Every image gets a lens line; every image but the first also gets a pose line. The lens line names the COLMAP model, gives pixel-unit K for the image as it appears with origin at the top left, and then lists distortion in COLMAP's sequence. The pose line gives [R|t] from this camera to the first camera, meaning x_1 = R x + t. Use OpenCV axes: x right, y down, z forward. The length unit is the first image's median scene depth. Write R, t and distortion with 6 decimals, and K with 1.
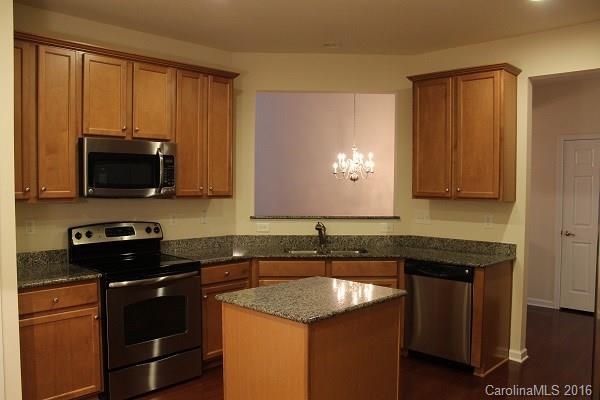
lens RADIAL K [[505.2, 0, 300.0], [0, 505.2, 200.0], [0, 0, 1]] dist [-0.143908, 0.140850]
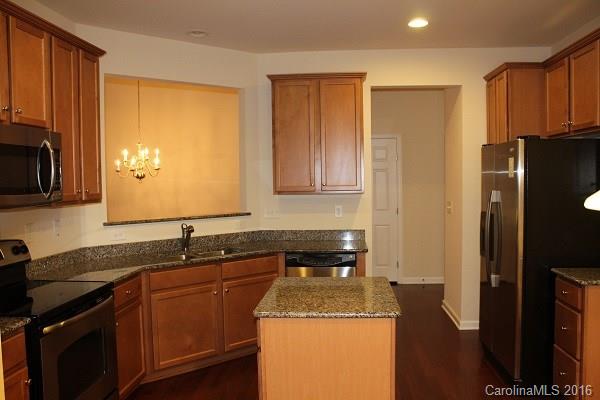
lens RADIAL K [[505.2, 0, 300.0], [0, 505.2, 200.0], [0, 0, 1]] dist [-0.143908, 0.140850]
pose [[0.769590, -0.044378, 0.636995, -0.394971], [0.039699, 0.998977, 0.021635, -0.011015], [-0.637303, 0.008638, 0.770565, 0.167071]]
